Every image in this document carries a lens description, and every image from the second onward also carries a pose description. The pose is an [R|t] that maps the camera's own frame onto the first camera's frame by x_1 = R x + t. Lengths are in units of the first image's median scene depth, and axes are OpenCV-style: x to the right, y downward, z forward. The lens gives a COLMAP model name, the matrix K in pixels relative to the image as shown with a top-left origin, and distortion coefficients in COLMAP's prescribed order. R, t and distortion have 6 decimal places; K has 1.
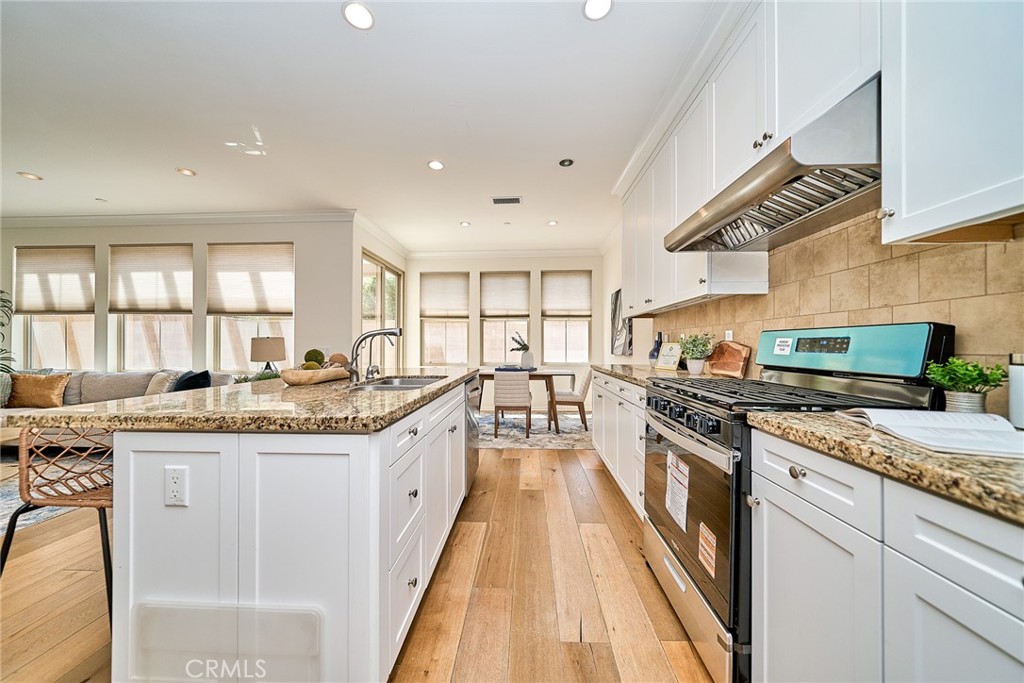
lens RADIAL K [[349.6, 0, 503.6], [0, 349.6, 343.9], [0, 0, 1]] dist [0.000401, -0.000003]
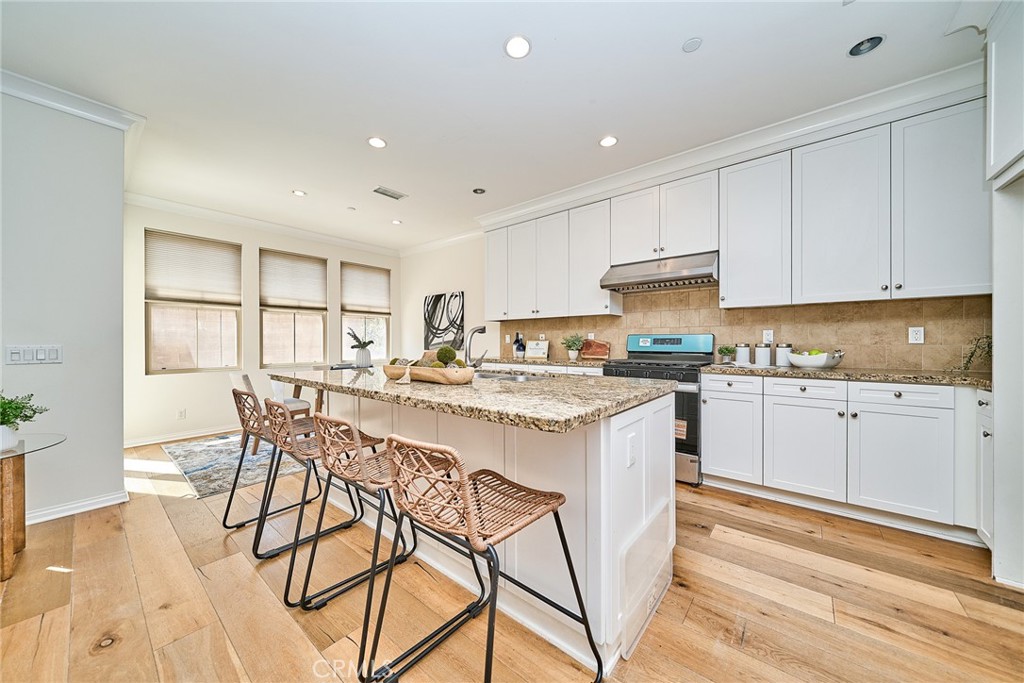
lens RADIAL K [[347.7, 0, 512.0], [0, 347.7, 341.5], [0, 0, 1]] dist [0.000961, -0.000033]
pose [[0.602977, 0.000632, 0.797758, -0.480709], [-0.001167, 0.999999, 0.000089, 0.001382], [-0.797758, -0.000984, 0.602977, 0.125425]]
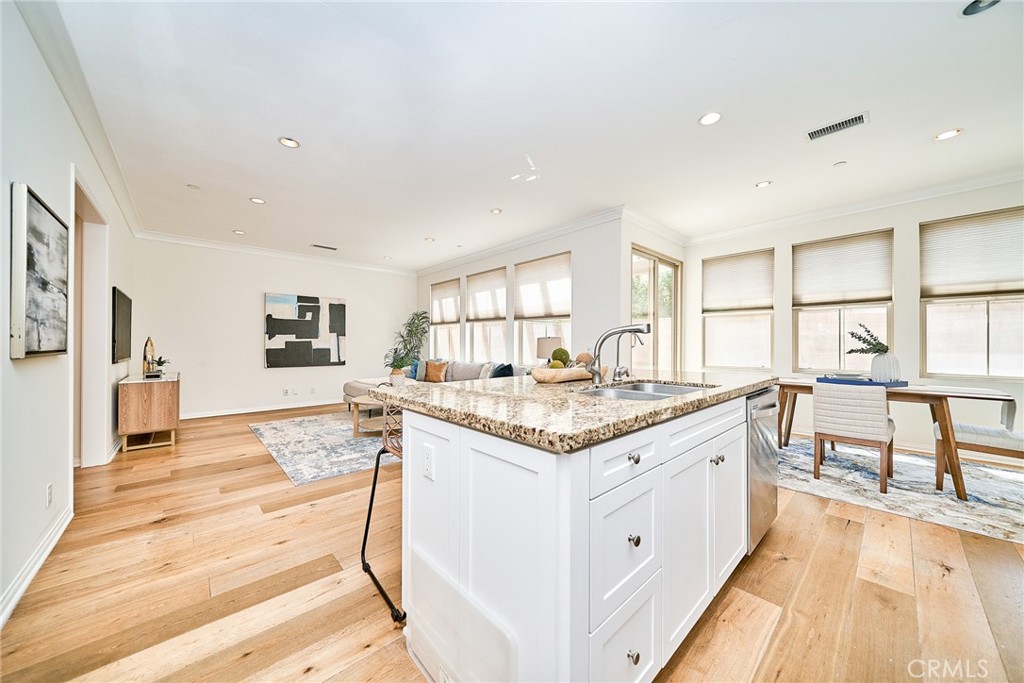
lens RADIAL K [[346.7, 0, 507.2], [0, 346.7, 343.2], [0, 0, 1]] dist [-0.000125, -0.000145]
pose [[0.714415, -0.001174, -0.699721, 0.020663], [0.001277, 0.999999, -0.000373, 0.000588], [0.699721, -0.000627, 0.714416, 0.079141]]
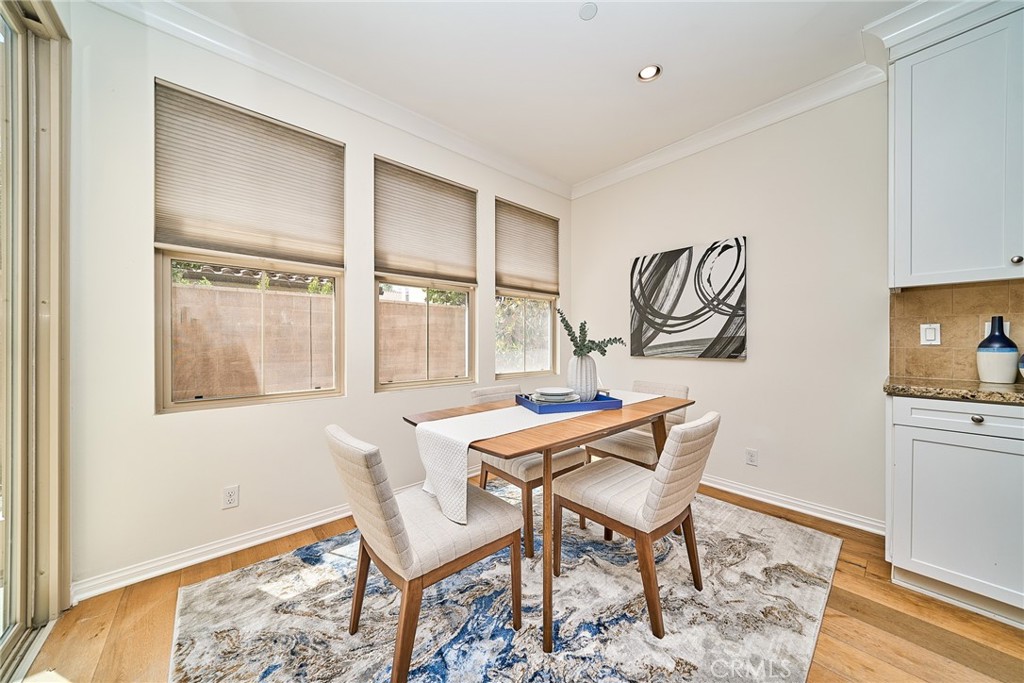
lens RADIAL K [[338.1, 0, 497.2], [0, 338.1, 340.0], [0, 0, 1]] dist [0.000052, 0.000014]
pose [[0.743320, 0.004873, 0.668918, -0.306330], [-0.004349, 0.999988, -0.002452, 0.004283], [-0.668921, -0.001086, 0.743332, 0.868896]]
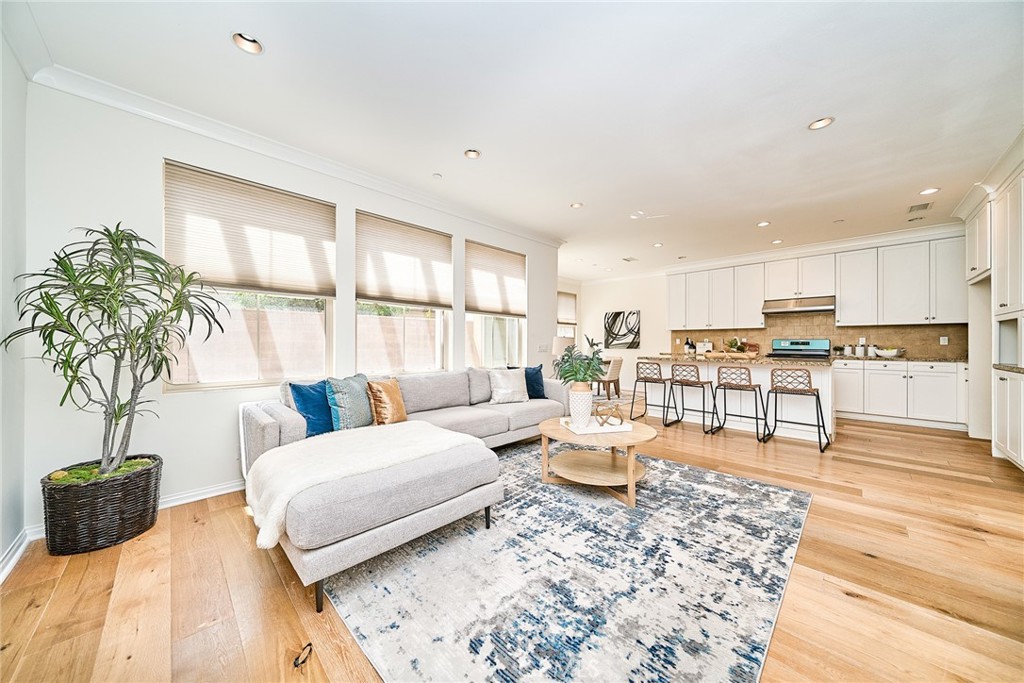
lens RADIAL K [[352.5, 0, 512.0], [0, 352.5, 341.5], [0, 0, 1]] dist [0.000114, 0.000059]
pose [[0.661341, 0.005284, 0.750067, -1.527109], [-0.004202, 0.999986, -0.003340, 0.003304], [-0.750073, -0.000943, 0.661354, 0.252268]]
